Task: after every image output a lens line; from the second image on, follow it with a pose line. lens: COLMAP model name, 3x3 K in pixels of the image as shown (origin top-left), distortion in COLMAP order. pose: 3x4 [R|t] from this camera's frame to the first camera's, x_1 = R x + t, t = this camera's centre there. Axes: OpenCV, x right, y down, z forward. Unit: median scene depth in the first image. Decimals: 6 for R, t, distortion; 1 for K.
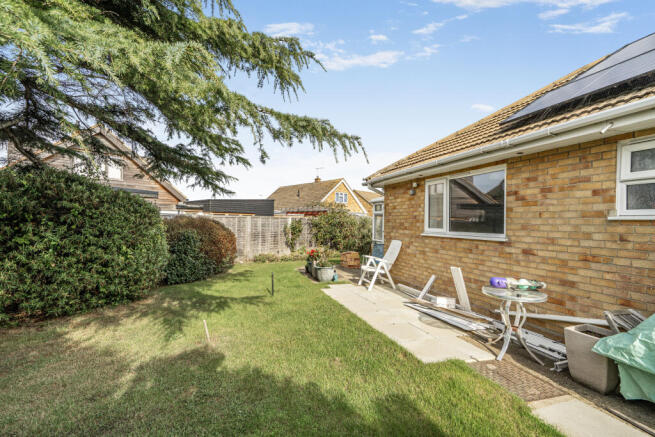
lens RADIAL K [[298.9, 0, 325.9], [0, 298.9, 220.6], [0, 0, 1]] dist [0.004068, 0.000642]
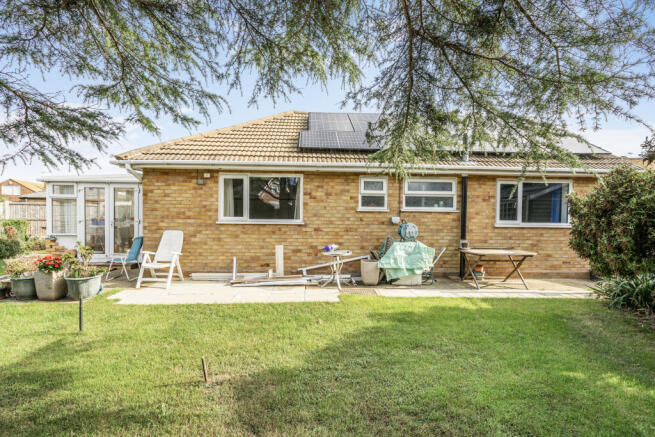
lens RADIAL K [[298.9, 0, 328.3], [0, 298.9, 222.0], [0, 0, 1]] dist [0.004068, 0.000642]
pose [[0.270310, -0.051567, 0.961391, -0.783778], [-0.011239, 0.998328, 0.056708, -0.028897], [-0.962708, -0.026134, 0.269279, 0.406722]]
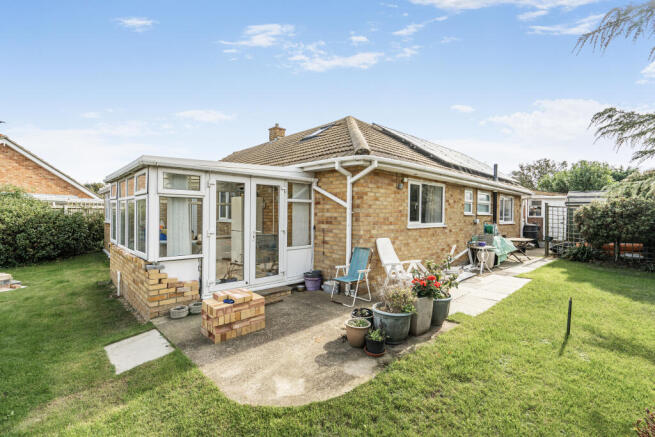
lens RADIAL K [[298.9, 0, 328.7], [0, 298.9, 220.1], [0, 0, 1]] dist [0.004068, 0.000642]
pose [[-0.429981, -0.021922, 0.902572, -0.675771], [-0.006606, 0.999755, 0.021136, -0.003139], [-0.902814, 0.003126, -0.430021, 2.200189]]
